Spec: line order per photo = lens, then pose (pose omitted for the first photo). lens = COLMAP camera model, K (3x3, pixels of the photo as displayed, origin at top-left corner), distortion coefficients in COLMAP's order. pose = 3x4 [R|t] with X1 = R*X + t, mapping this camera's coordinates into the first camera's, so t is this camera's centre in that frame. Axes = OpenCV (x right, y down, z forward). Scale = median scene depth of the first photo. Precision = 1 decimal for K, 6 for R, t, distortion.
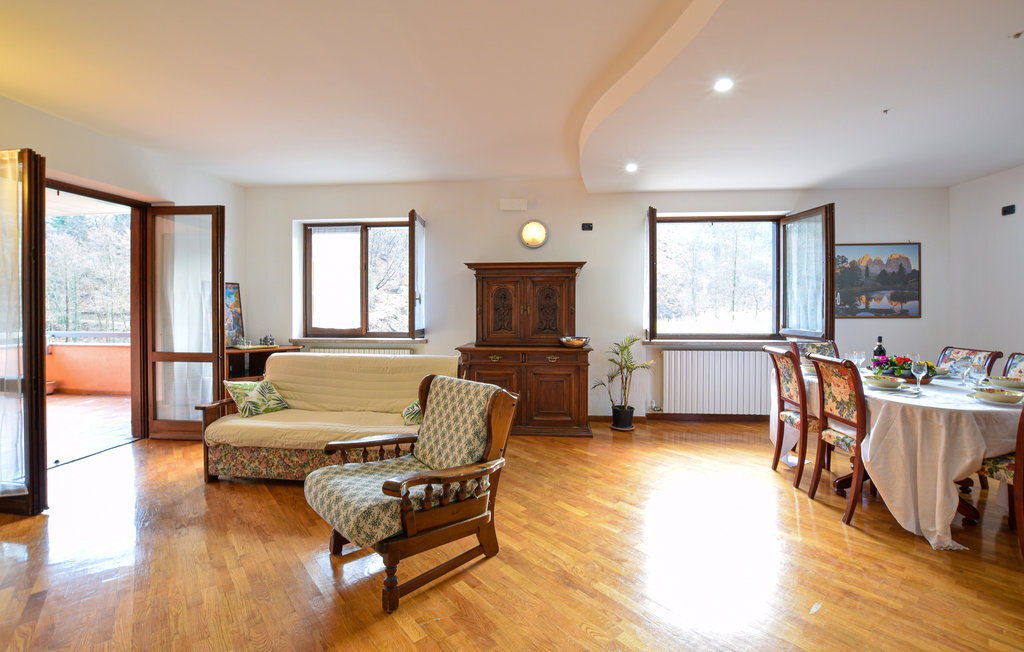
lens RADIAL K [[451.7, 0, 512.8], [0, 451.7, 309.1], [0, 0, 1]] dist [-0.036219, 0.006924]
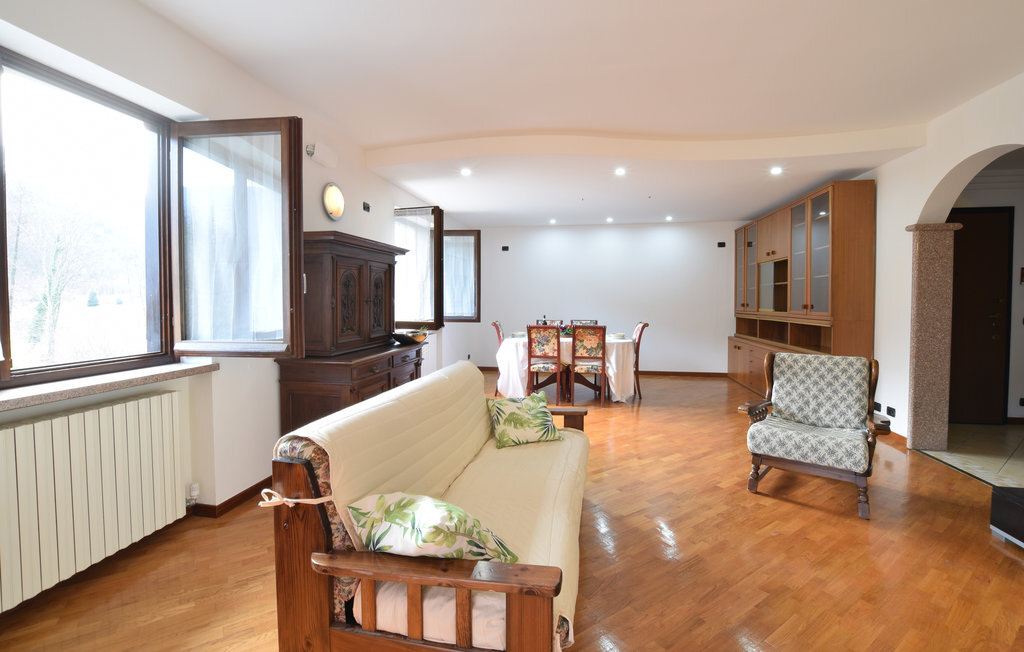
lens RADIAL K [[451.7, 0, 512.8], [0, 451.7, 309.1], [0, 0, 1]] dist [-0.036219, 0.006924]
pose [[0.091303, -0.018789, 0.995646, -0.902976], [0.005395, 0.999817, 0.018373, 0.002029], [-0.995809, 0.003694, 0.091387, 0.853612]]
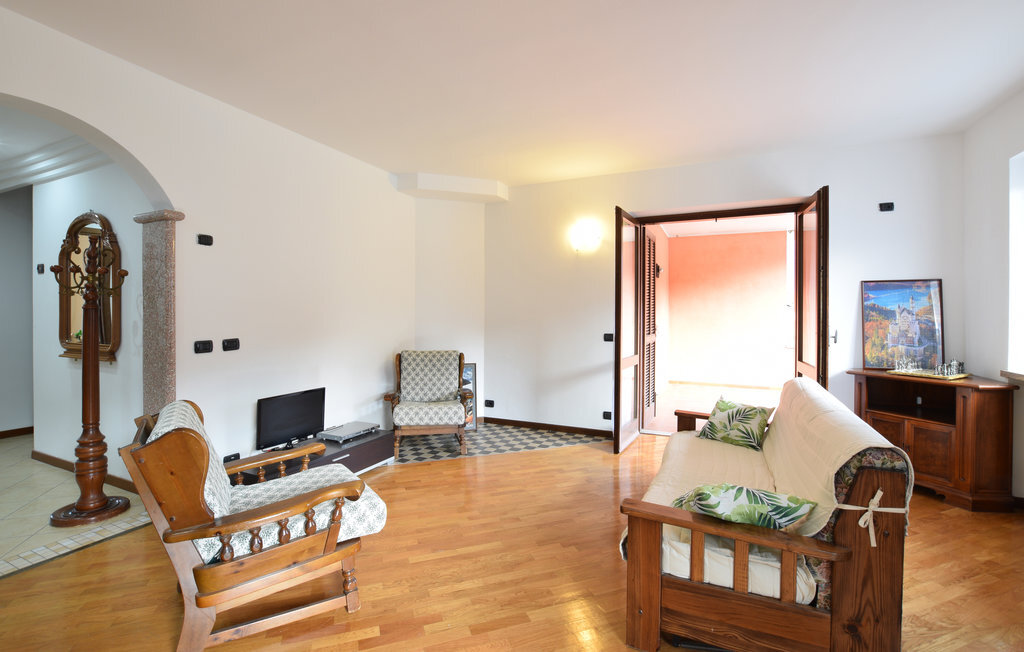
lens RADIAL K [[451.7, 0, 512.8], [0, 451.7, 309.1], [0, 0, 1]] dist [-0.036219, 0.006924]
pose [[-0.331008, -0.007159, -0.943601, 0.334508], [-0.009328, 0.999947, -0.004314, -0.004730], [0.943582, 0.007374, -0.331058, 0.848918]]
